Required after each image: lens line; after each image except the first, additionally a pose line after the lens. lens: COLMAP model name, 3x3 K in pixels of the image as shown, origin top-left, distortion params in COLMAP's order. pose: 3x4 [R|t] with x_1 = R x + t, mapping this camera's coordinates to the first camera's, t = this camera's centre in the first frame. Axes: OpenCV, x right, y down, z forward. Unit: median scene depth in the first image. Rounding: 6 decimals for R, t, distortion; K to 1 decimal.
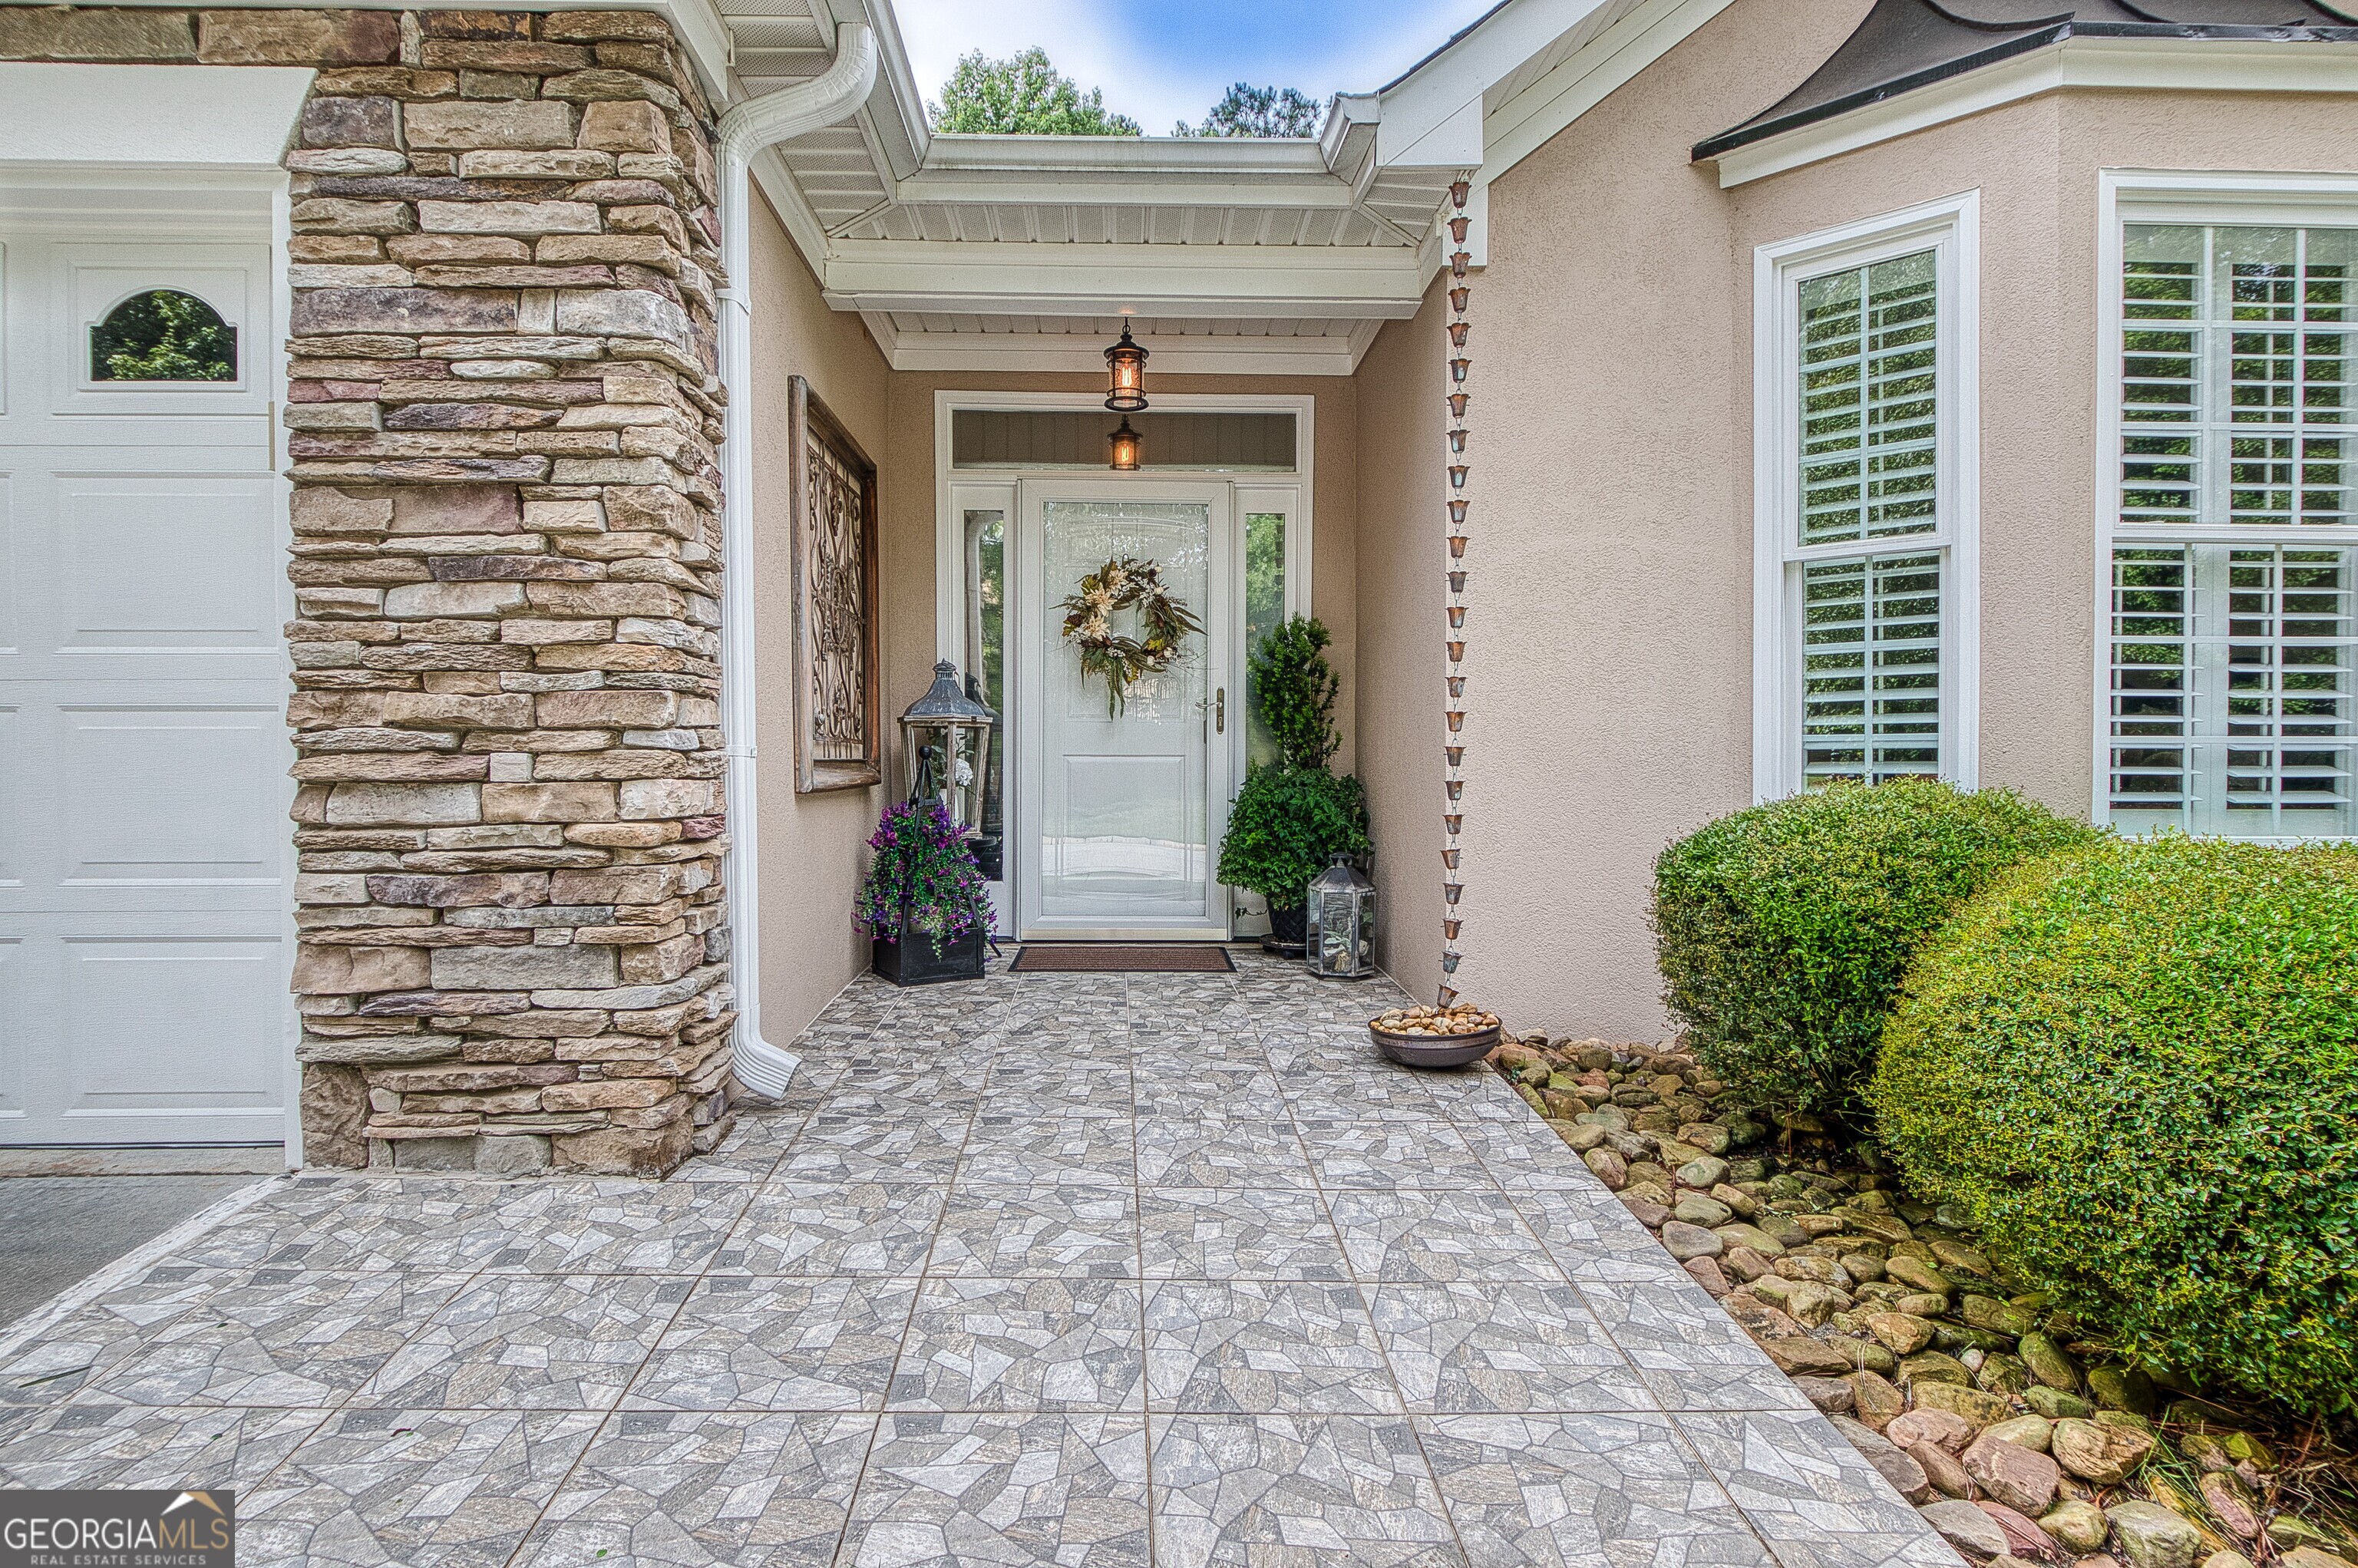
lens RADIAL K [[1209.0, 0, 1144.6], [0, 1209.0, 774.3], [0, 0, 1]] dist [-0.010284, 0.000814]
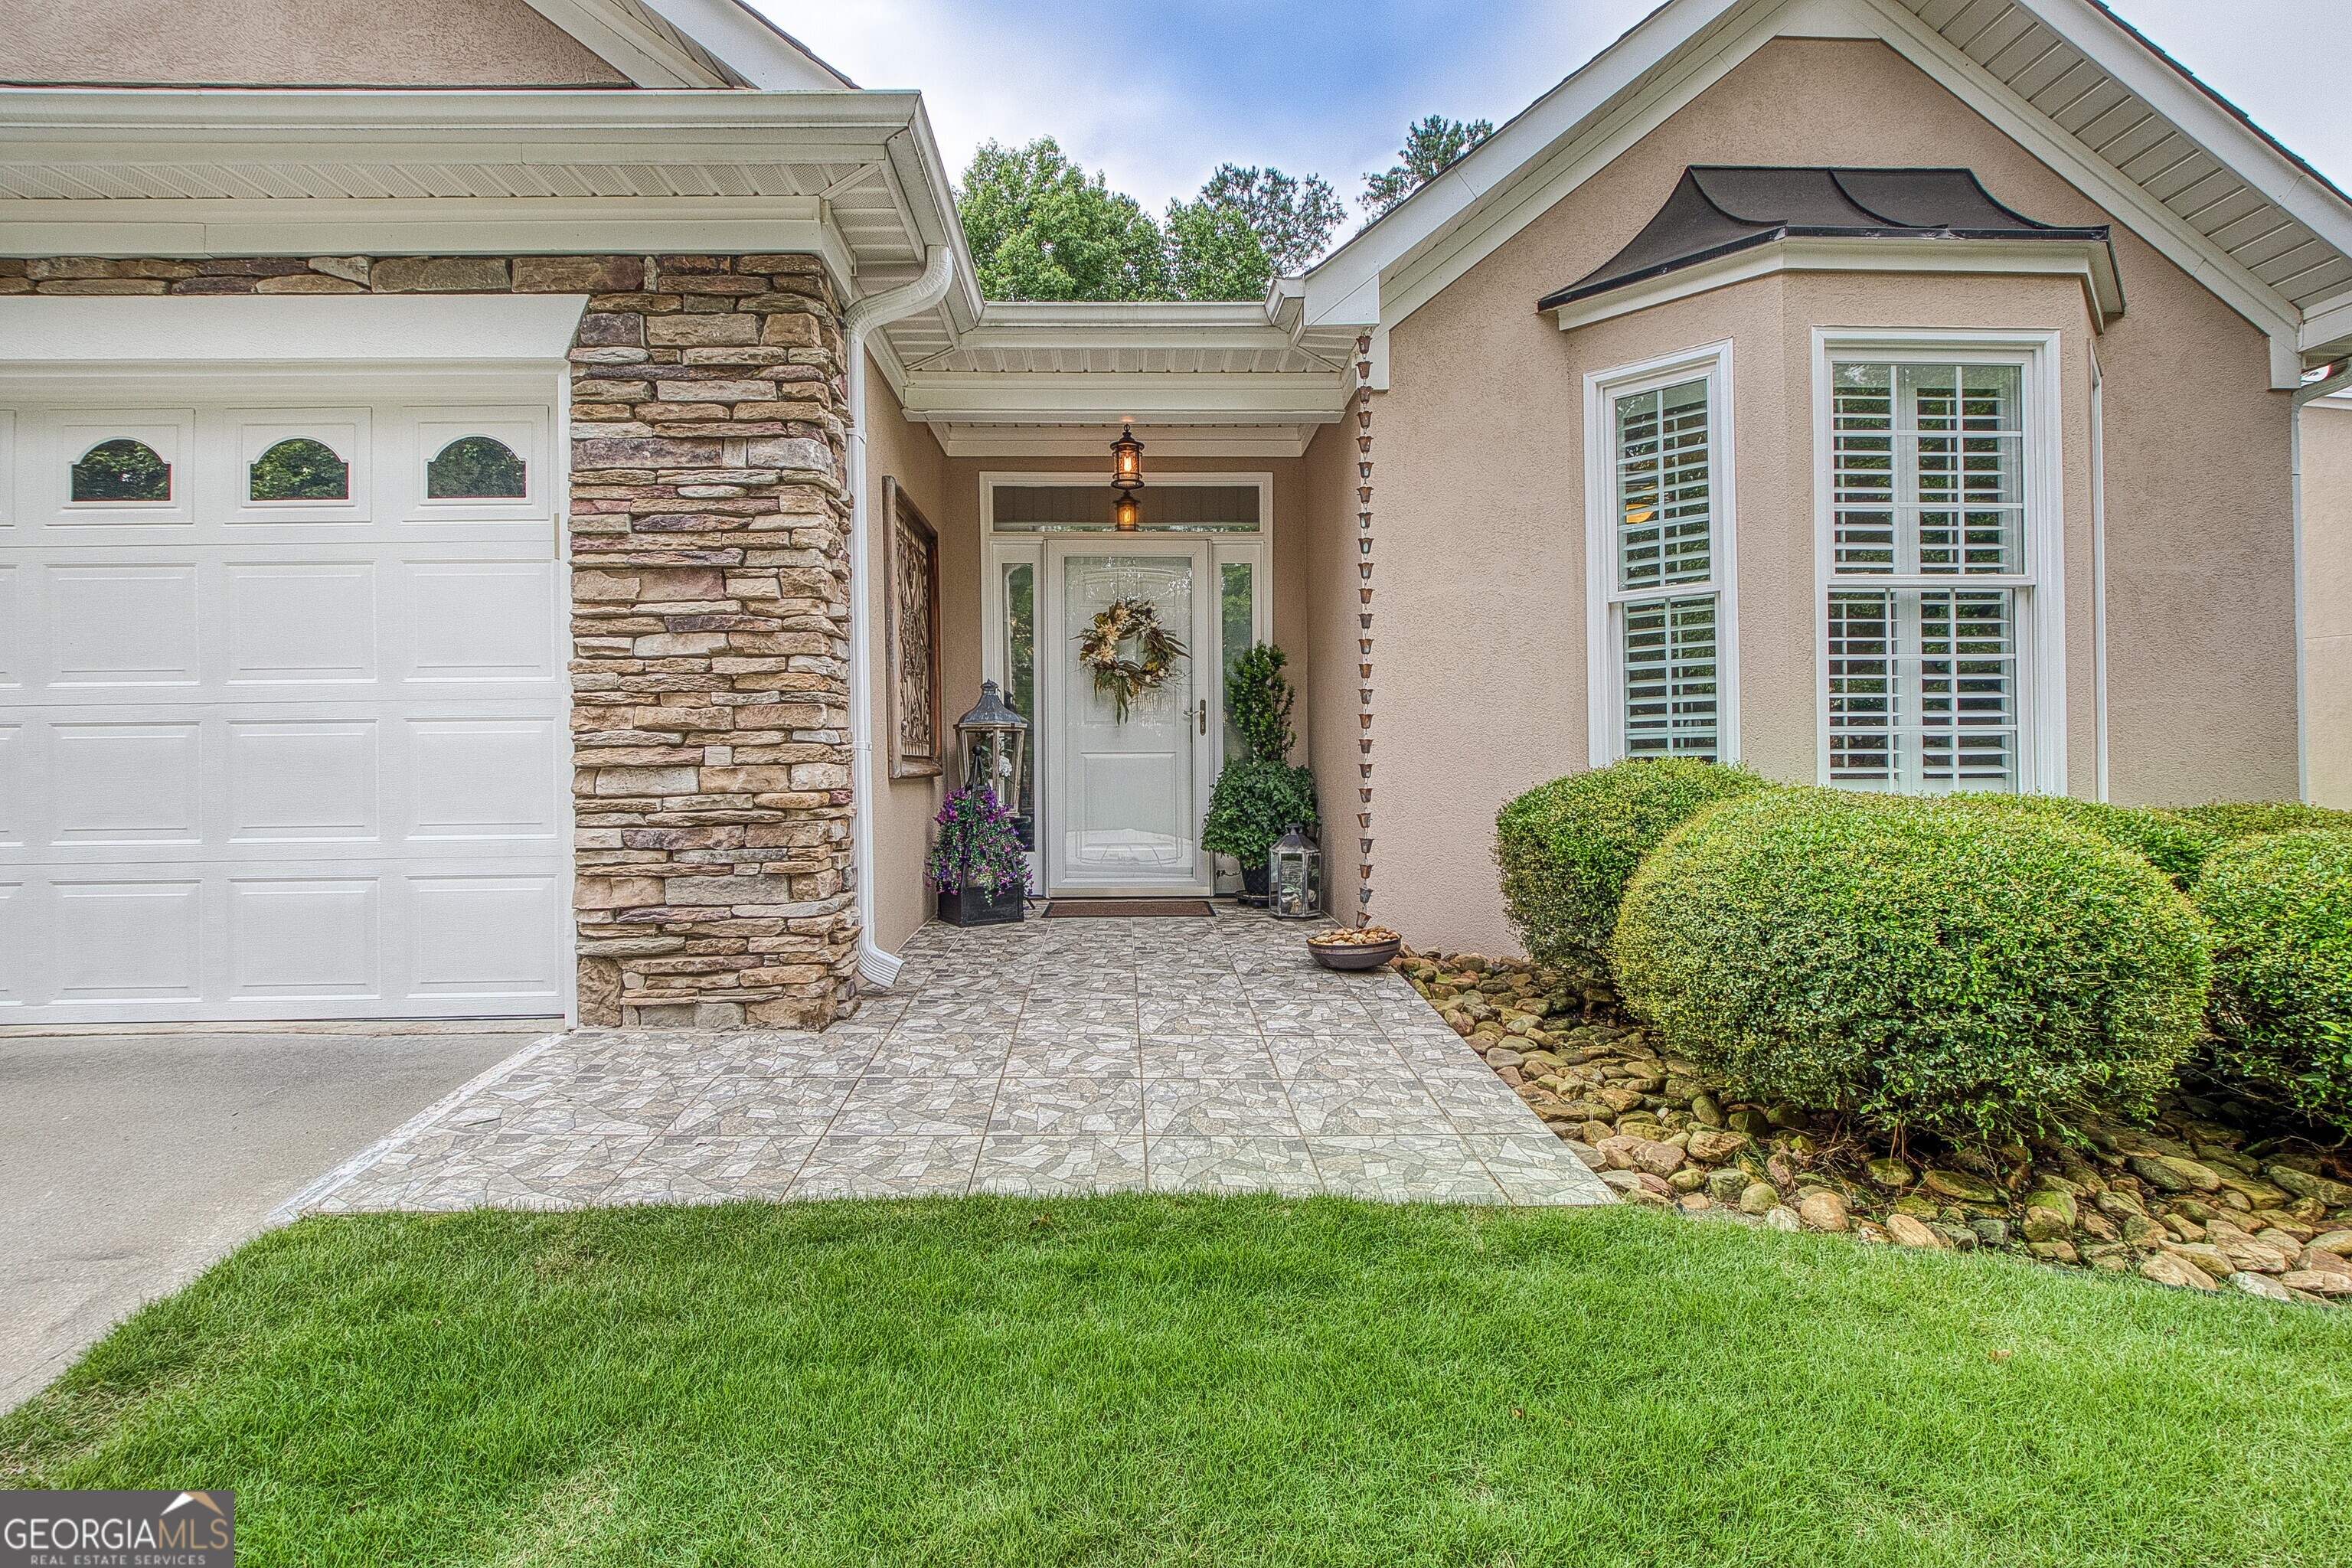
lens RADIAL K [[1110.1, 0, 1148.5], [0, 1110.1, 761.2], [0, 0, 1]] dist [-0.003580, -0.004344]
pose [[0.999949, -0.010093, -0.000137, 0.008181], [0.010089, 0.999800, -0.017241, 0.027775], [0.000311, 0.017239, 0.999851, -0.349912]]
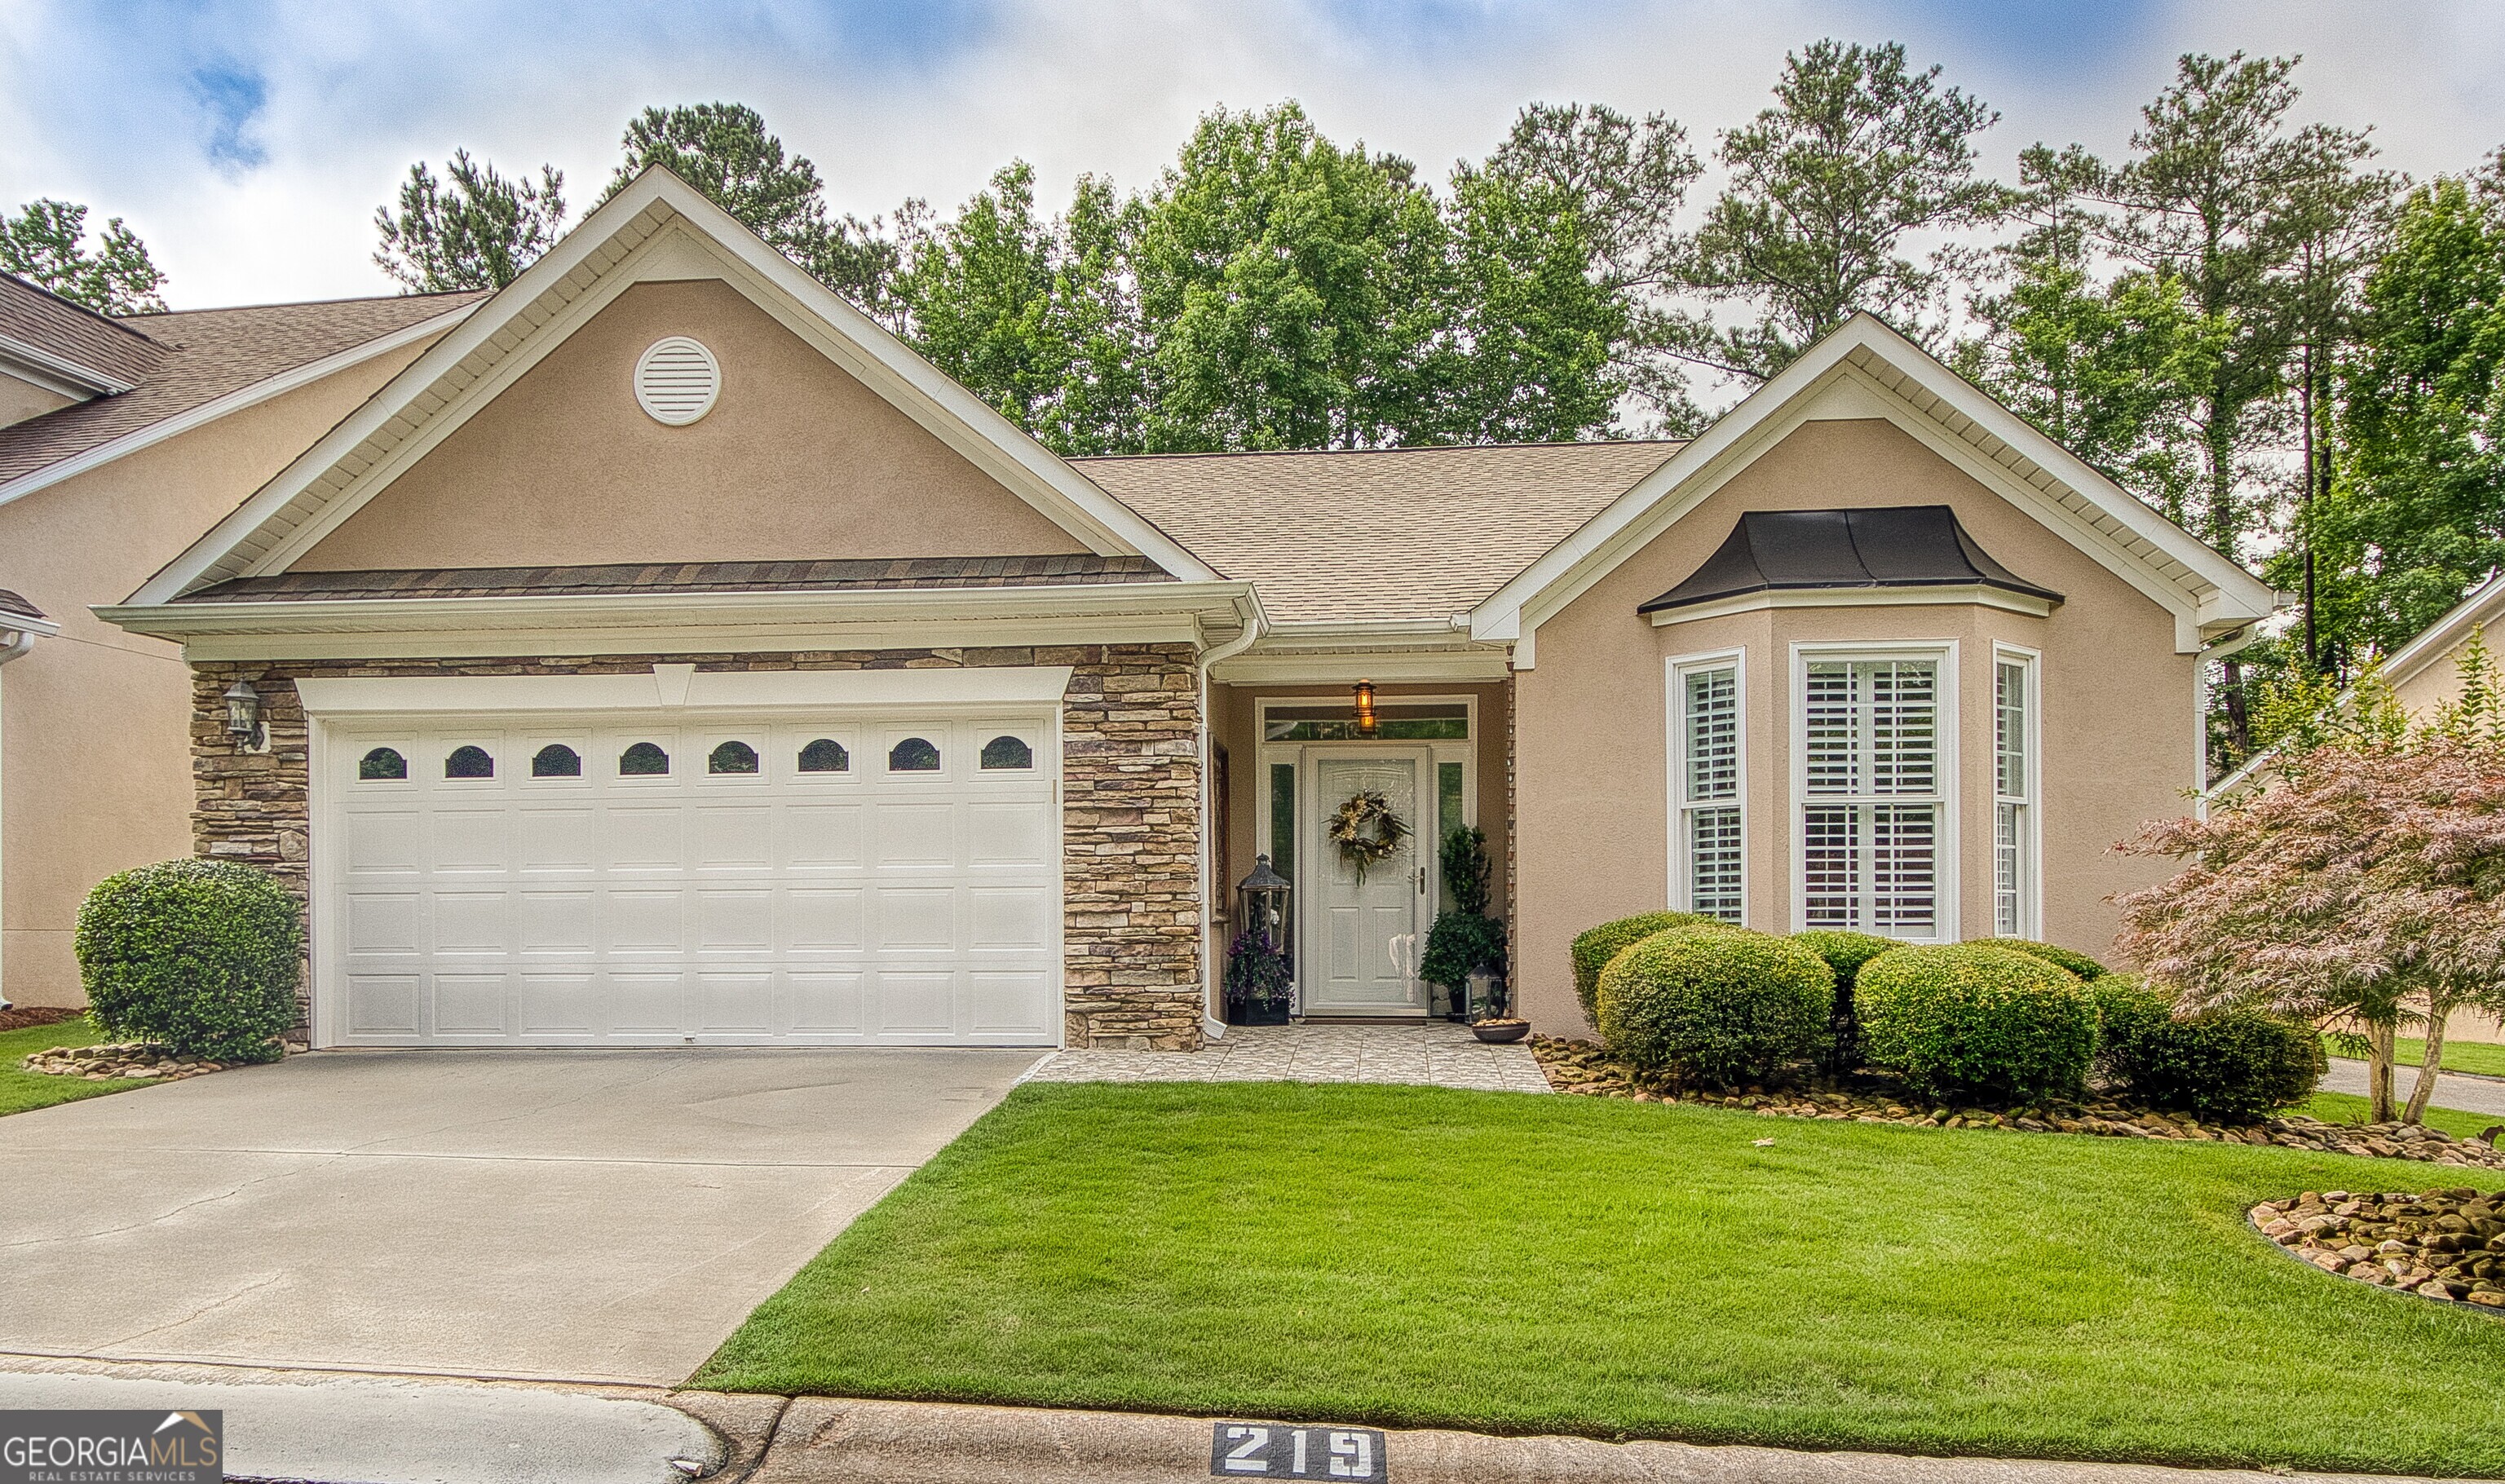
lens RADIAL K [[1774.3, 0, 1169.2], [0, 1774.3, 922.3], [0, 0, 1]] dist [-0.000833, -0.004749]
pose [[0.988487, -0.004537, -0.151236, 0.167203], [0.001462, 0.999790, -0.020439, 0.107382], [0.151297, 0.019982, 0.988286, -2.902833]]
